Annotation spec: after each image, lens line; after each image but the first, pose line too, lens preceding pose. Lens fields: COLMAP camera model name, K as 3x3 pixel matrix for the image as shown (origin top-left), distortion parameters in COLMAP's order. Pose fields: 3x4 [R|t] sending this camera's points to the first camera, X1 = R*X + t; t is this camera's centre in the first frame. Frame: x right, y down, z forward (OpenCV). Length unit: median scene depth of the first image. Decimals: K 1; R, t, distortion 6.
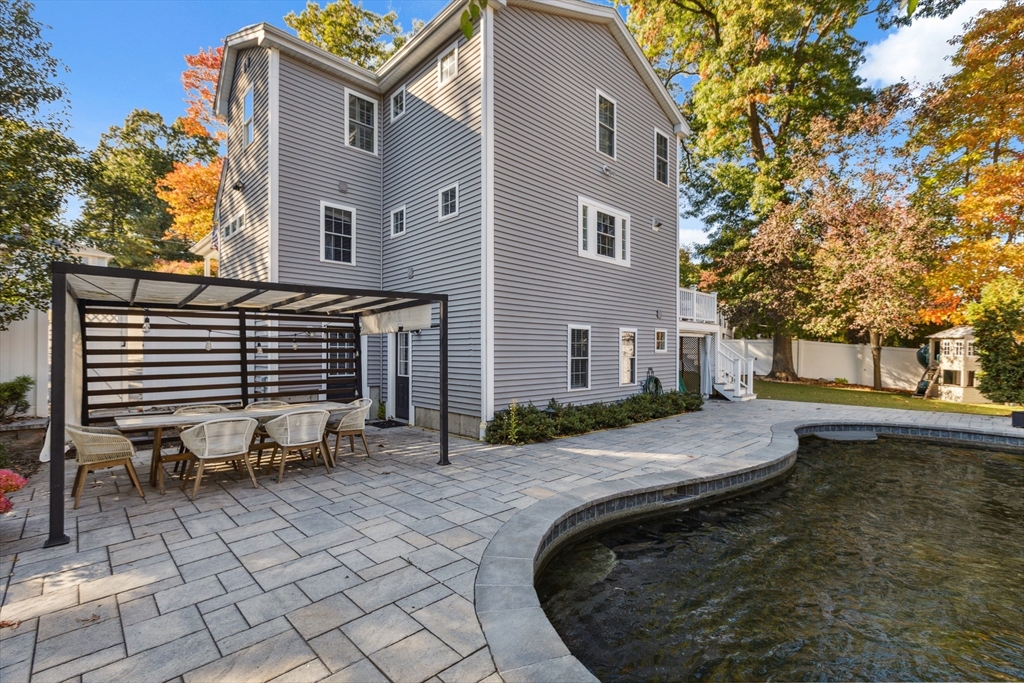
lens RADIAL K [[456.0, 0, 509.5], [0, 456.0, 344.1], [0, 0, 1]] dist [-0.002567, 0.001214]
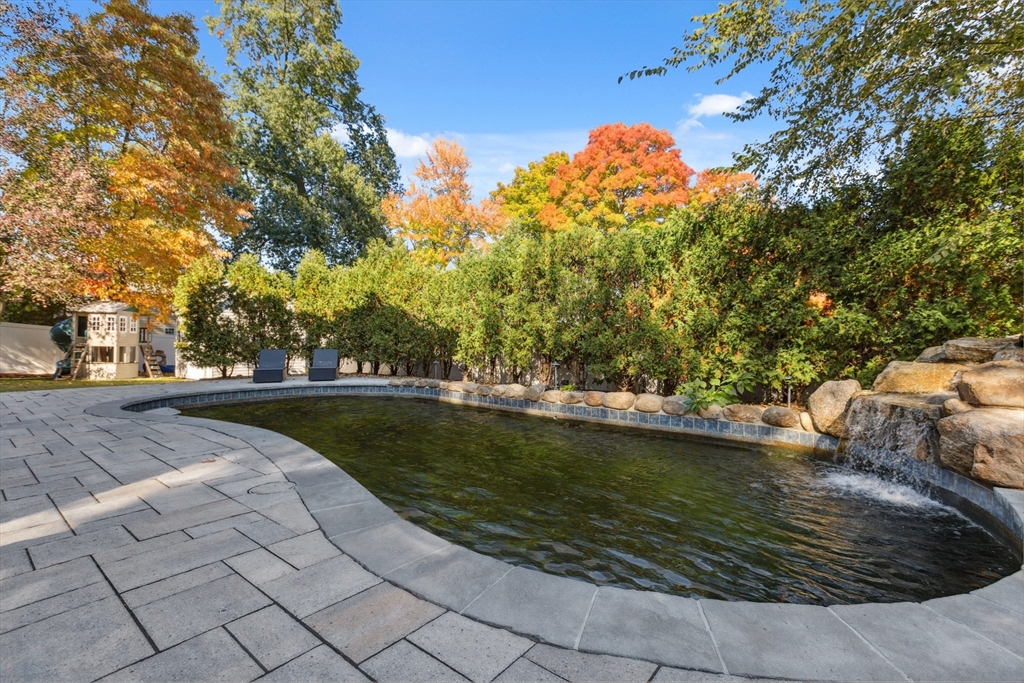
lens RADIAL K [[456.0, 0, 510.3], [0, 456.0, 336.7], [0, 0, 1]] dist [-0.002567, 0.001214]
pose [[-0.125940, 0.007202, 0.992012, -0.076484], [-0.007718, 0.999936, -0.008240, 0.038210], [-0.992008, -0.008694, -0.125876, 0.276401]]
